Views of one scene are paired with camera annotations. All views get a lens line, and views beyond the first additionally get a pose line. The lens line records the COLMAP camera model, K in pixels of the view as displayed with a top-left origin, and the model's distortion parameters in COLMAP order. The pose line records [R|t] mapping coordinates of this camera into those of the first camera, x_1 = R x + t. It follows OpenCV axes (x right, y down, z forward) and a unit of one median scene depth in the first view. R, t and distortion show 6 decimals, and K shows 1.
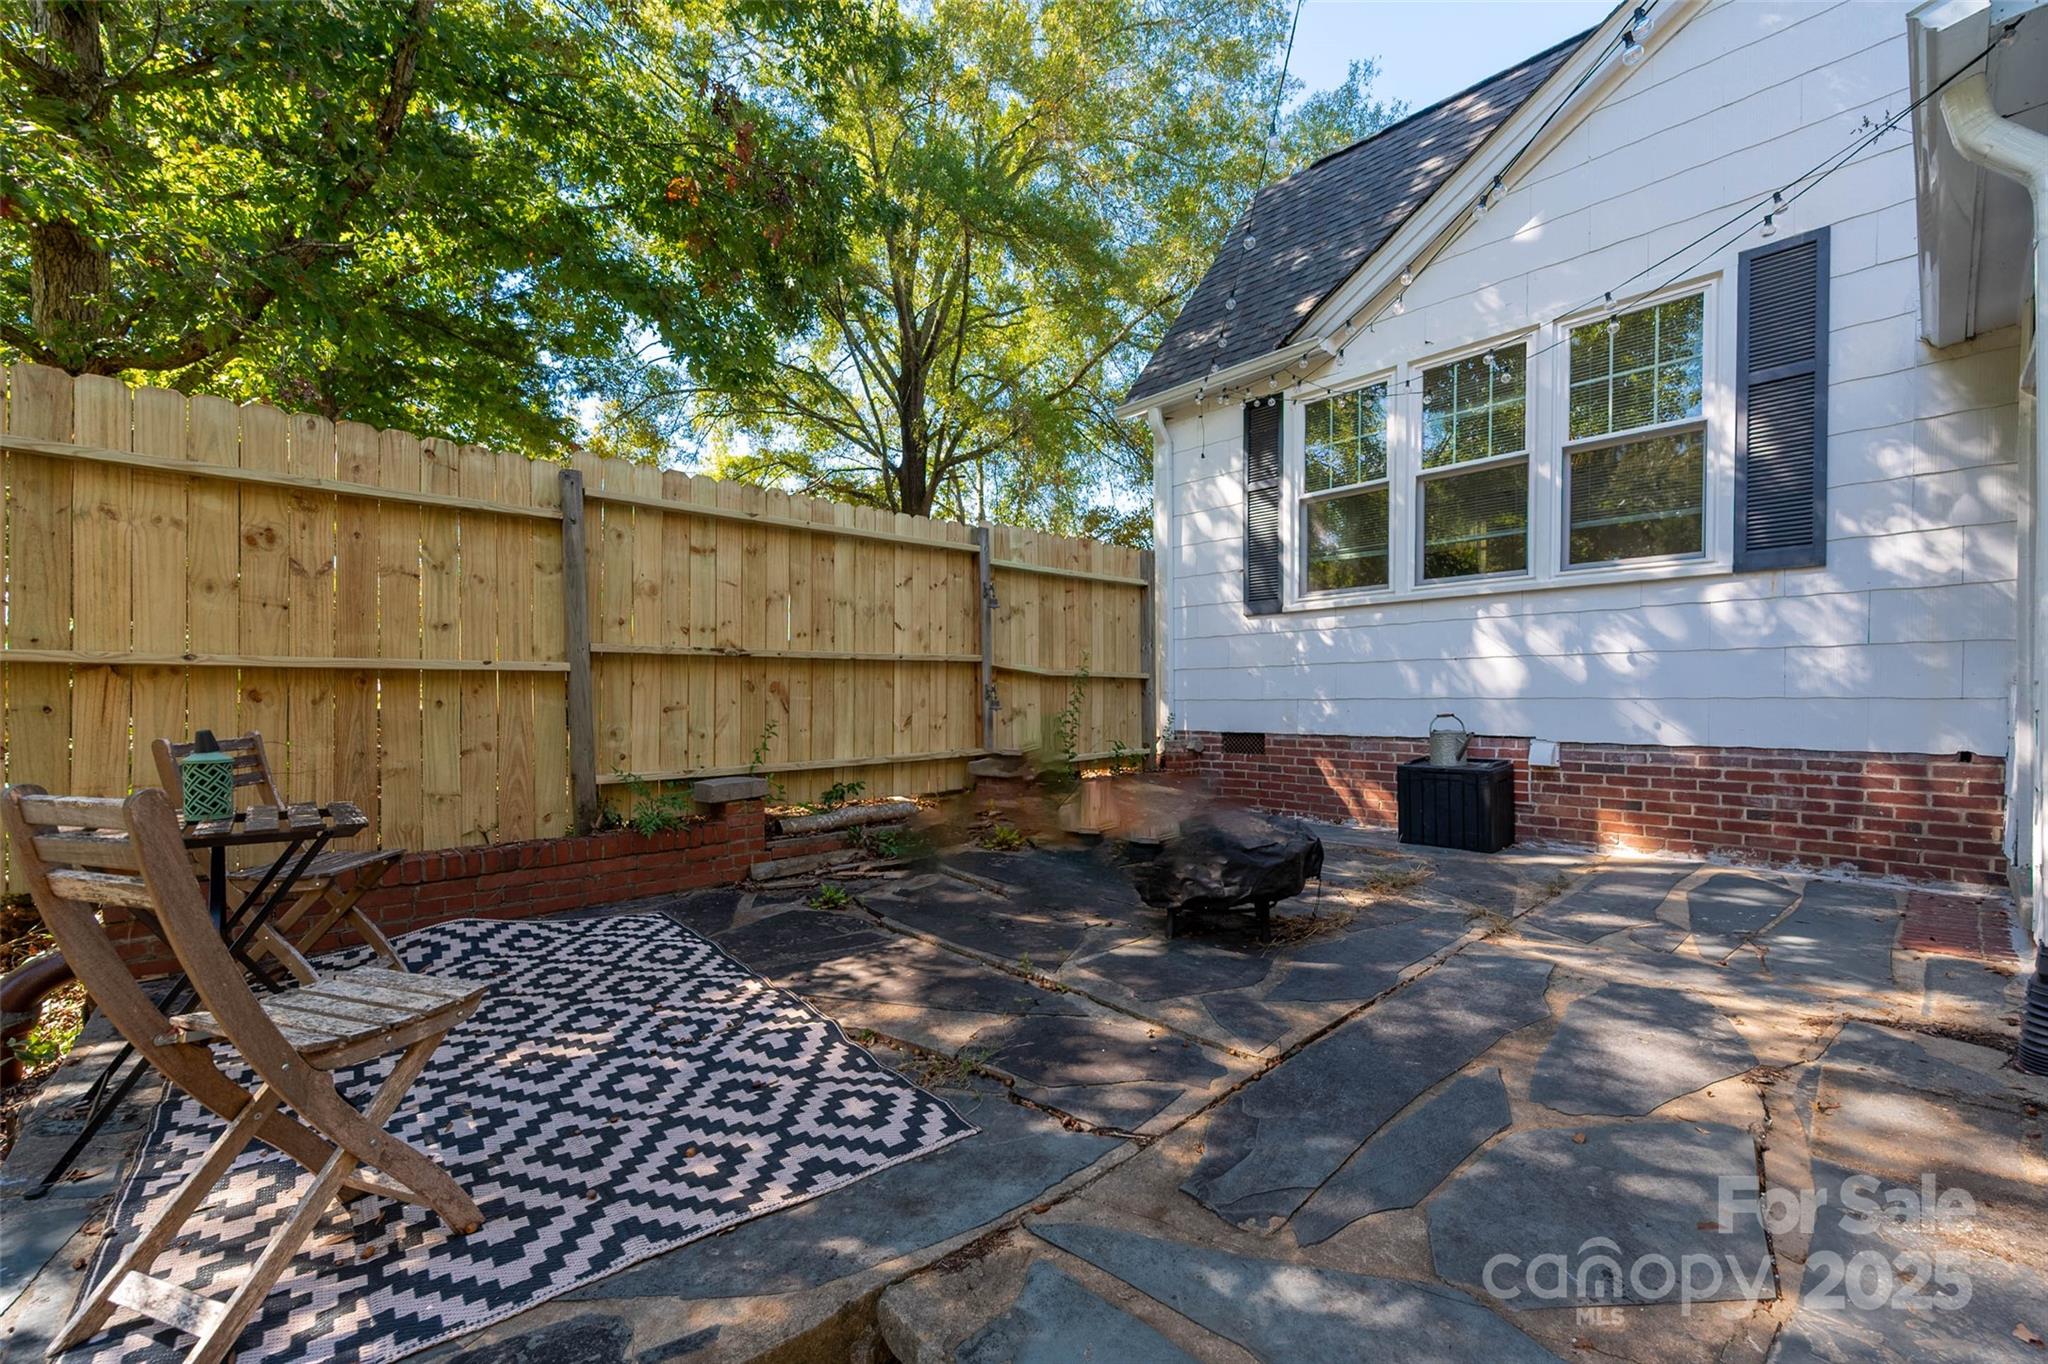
lens RADIAL K [[842.8, 0, 1019.3], [0, 842.8, 701.5], [0, 0, 1]] dist [-0.017940, -0.000243]
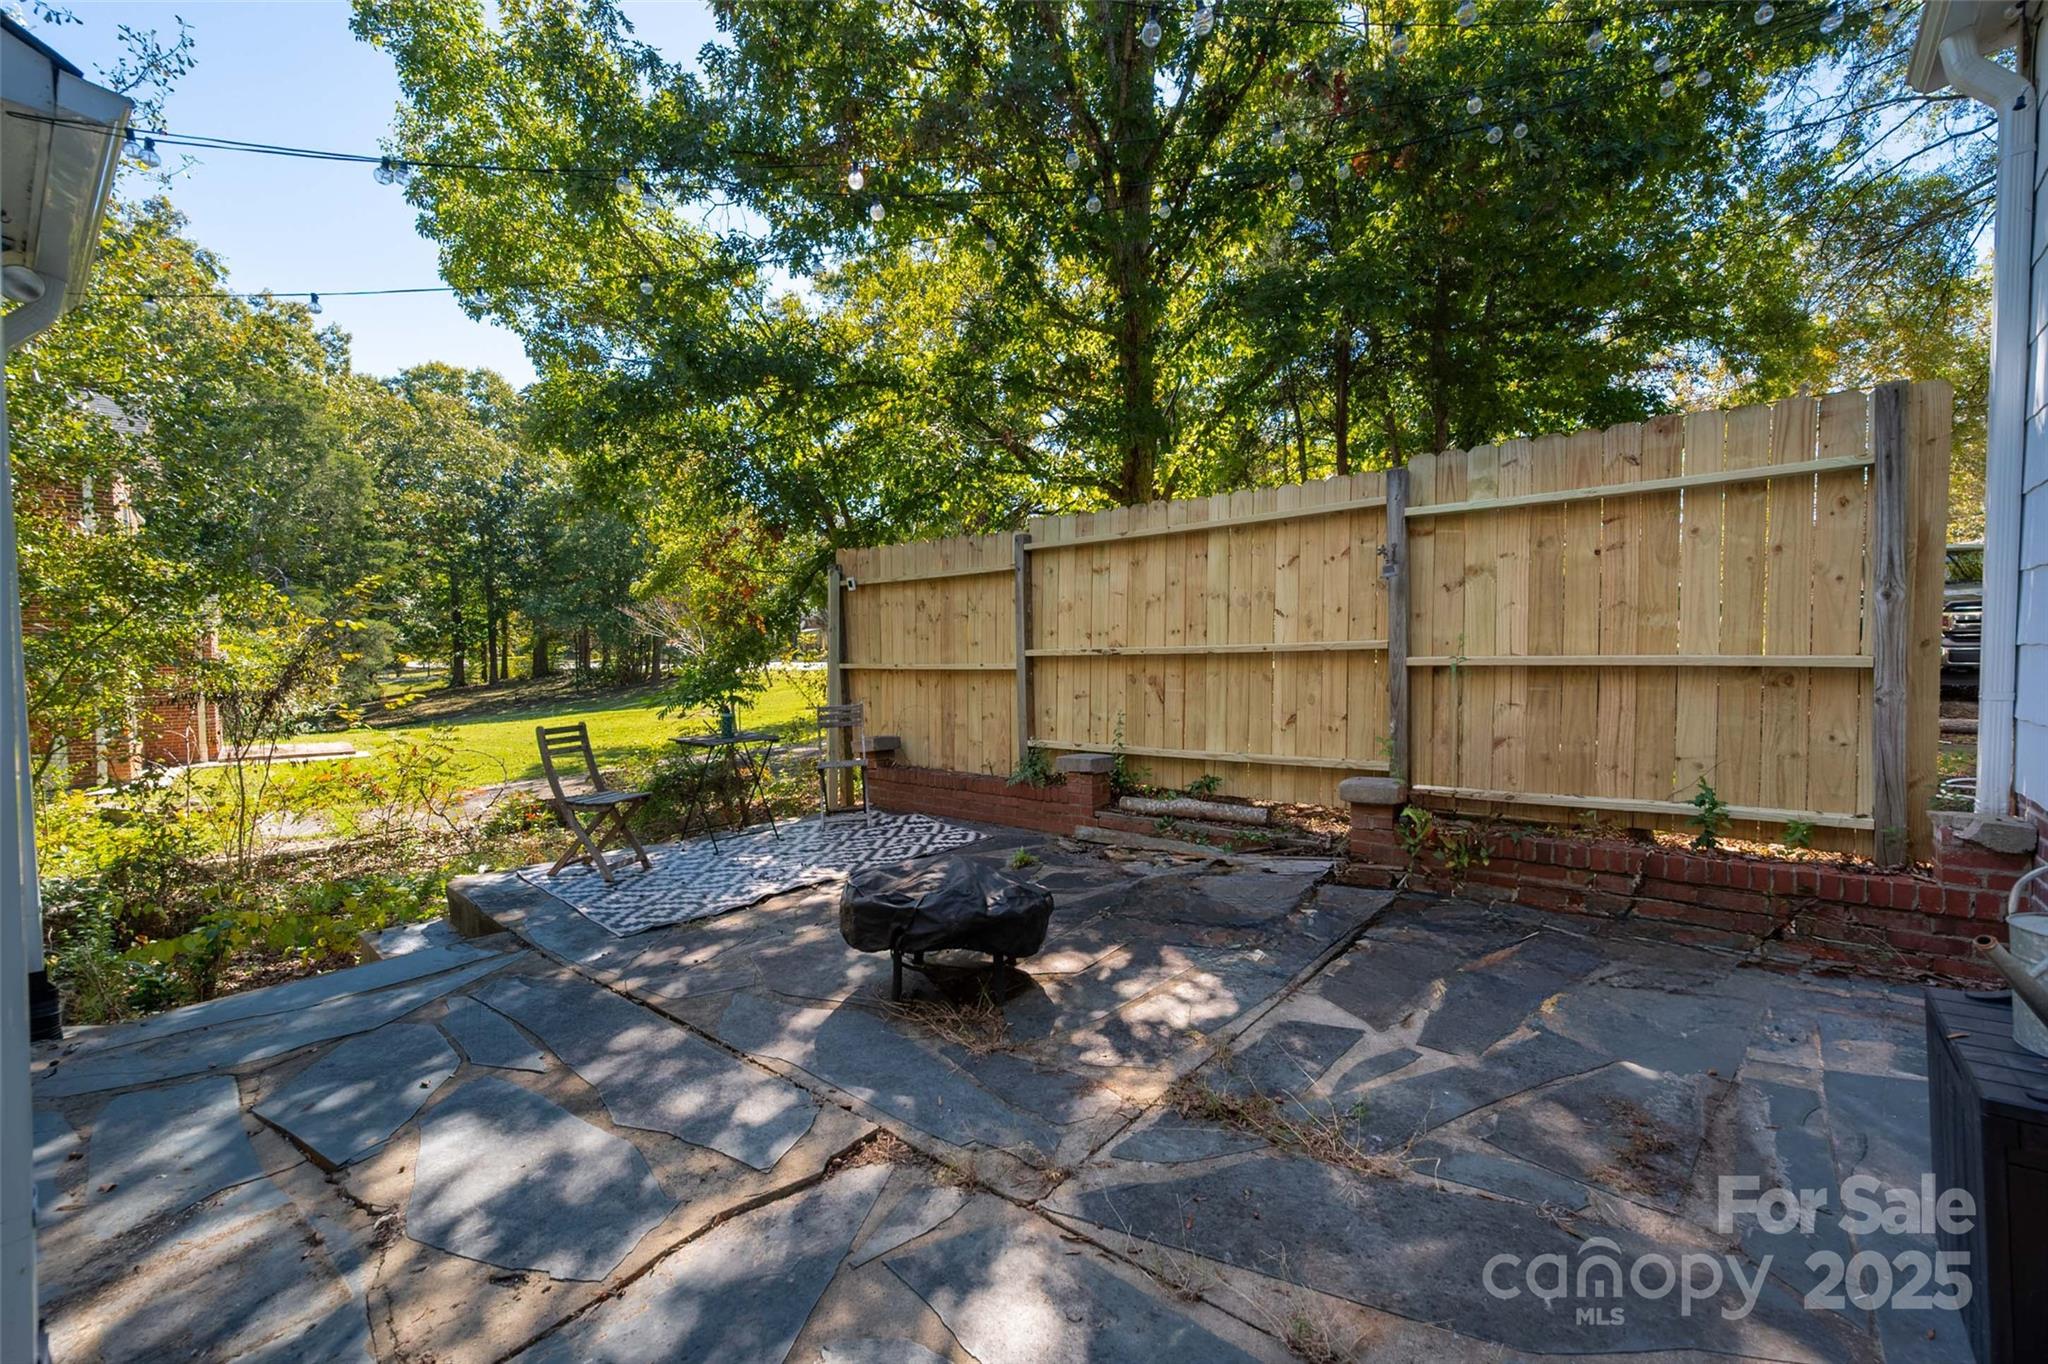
lens RADIAL K [[840.2, 0, 1013.3], [0, 840.2, 674.8], [0, 0, 1]] dist [0.001085, 0.000108]
pose [[0.111454, 0.027541, -0.993388, 0.786893], [0.005566, 0.999583, 0.028337, -0.056746], [0.993754, -0.008687, 0.111254, 0.676190]]
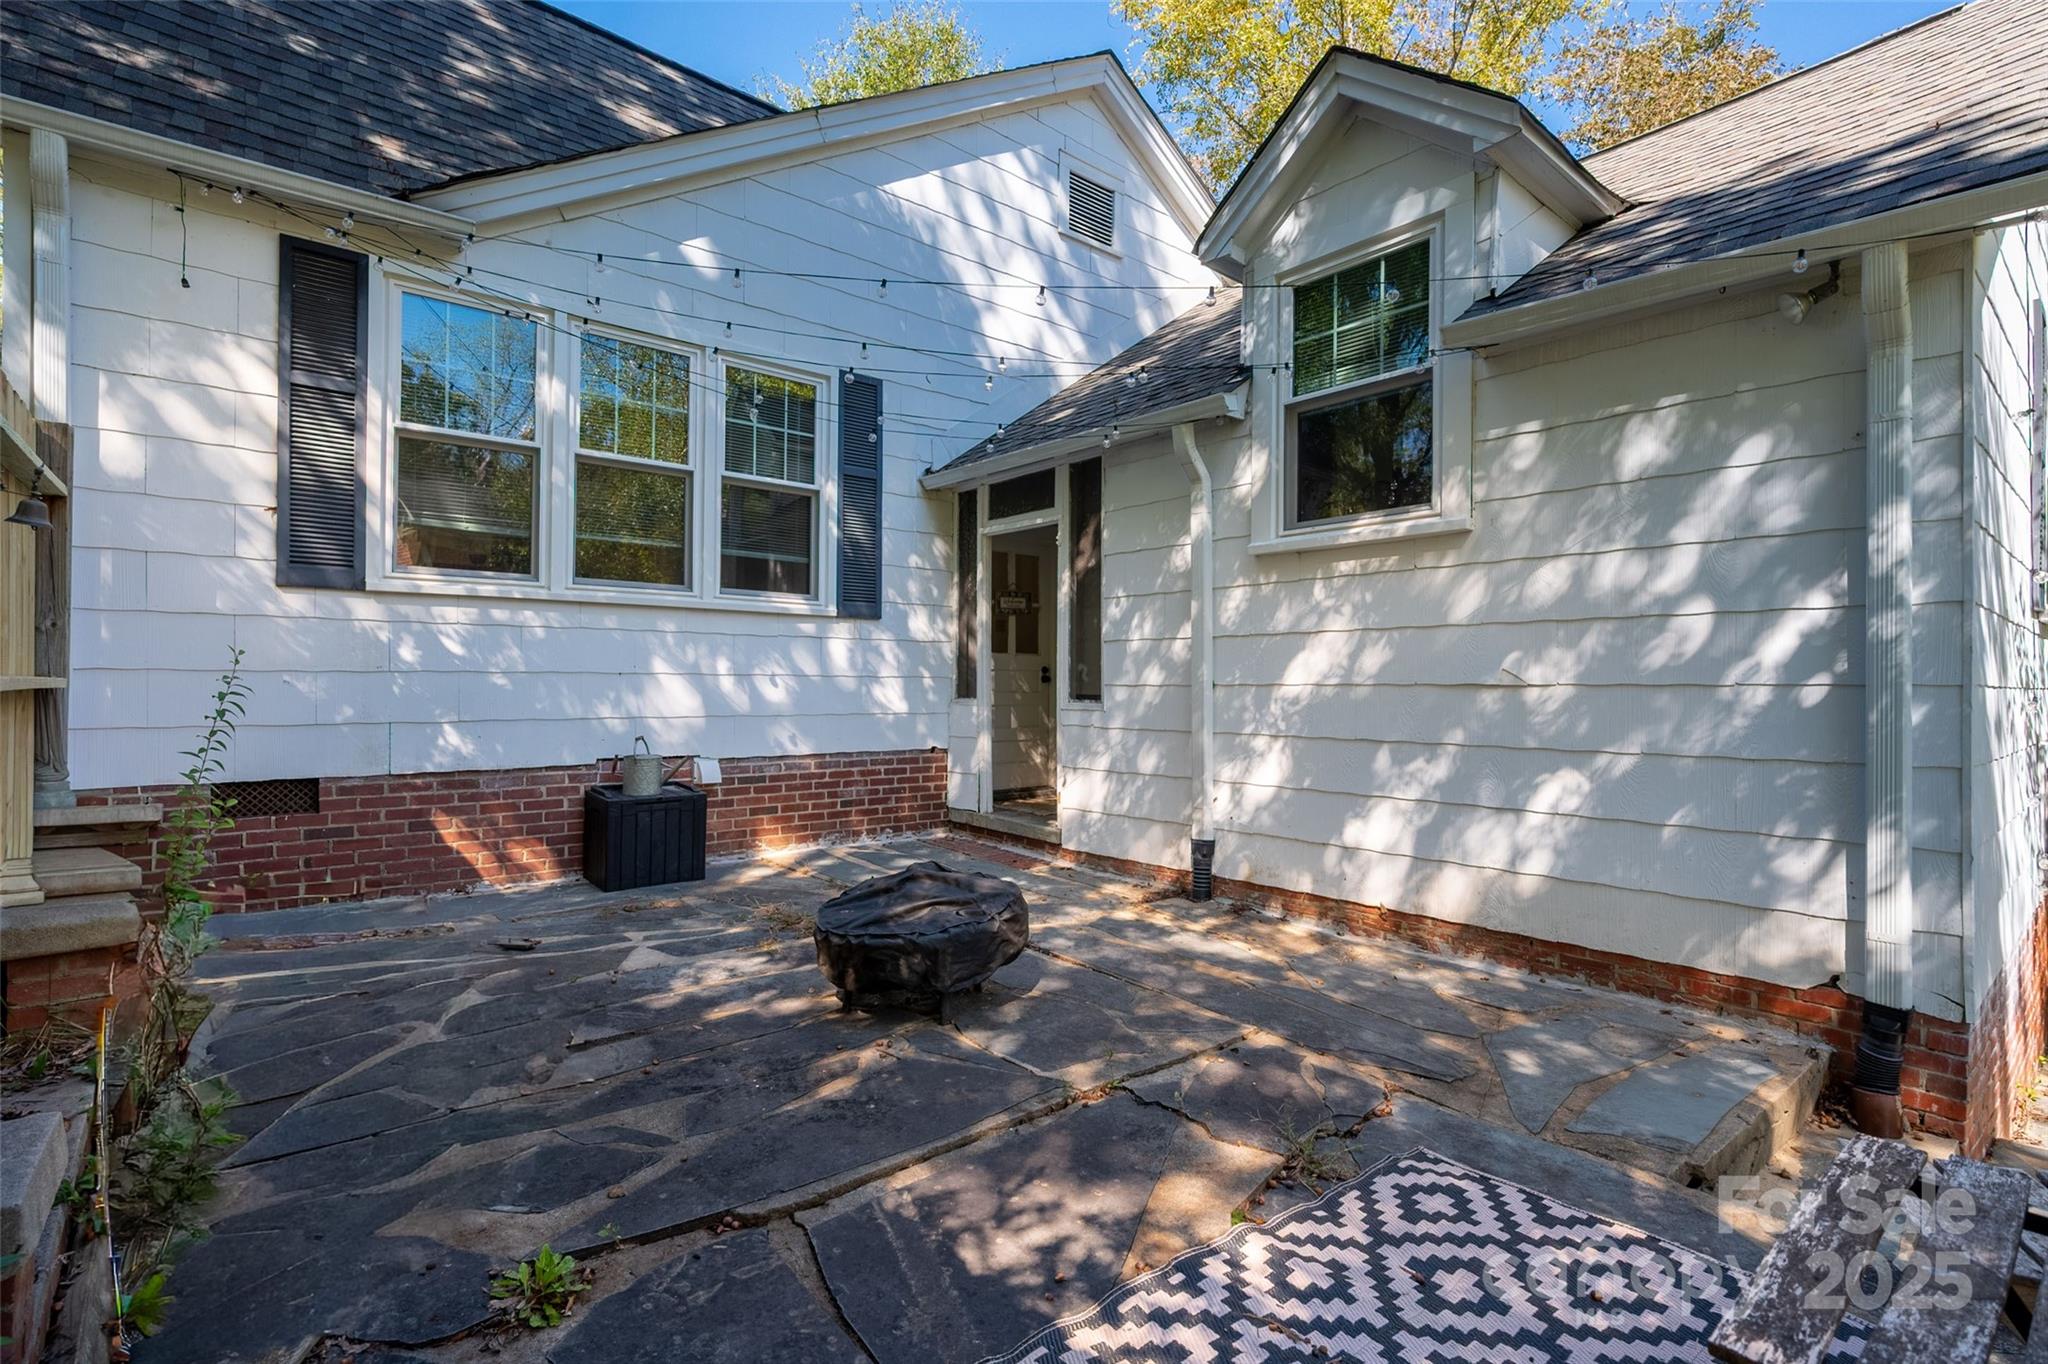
lens RADIAL K [[953.3, 0, 1018.8], [0, 953.3, 676.7], [0, 0, 1]] dist [-0.005814, -0.000227]
pose [[0.028513, 0.009438, 0.999549, -0.532138], [-0.003119, 0.999951, -0.009353, -0.043929], [-0.999589, -0.002851, 0.028541, 0.603217]]
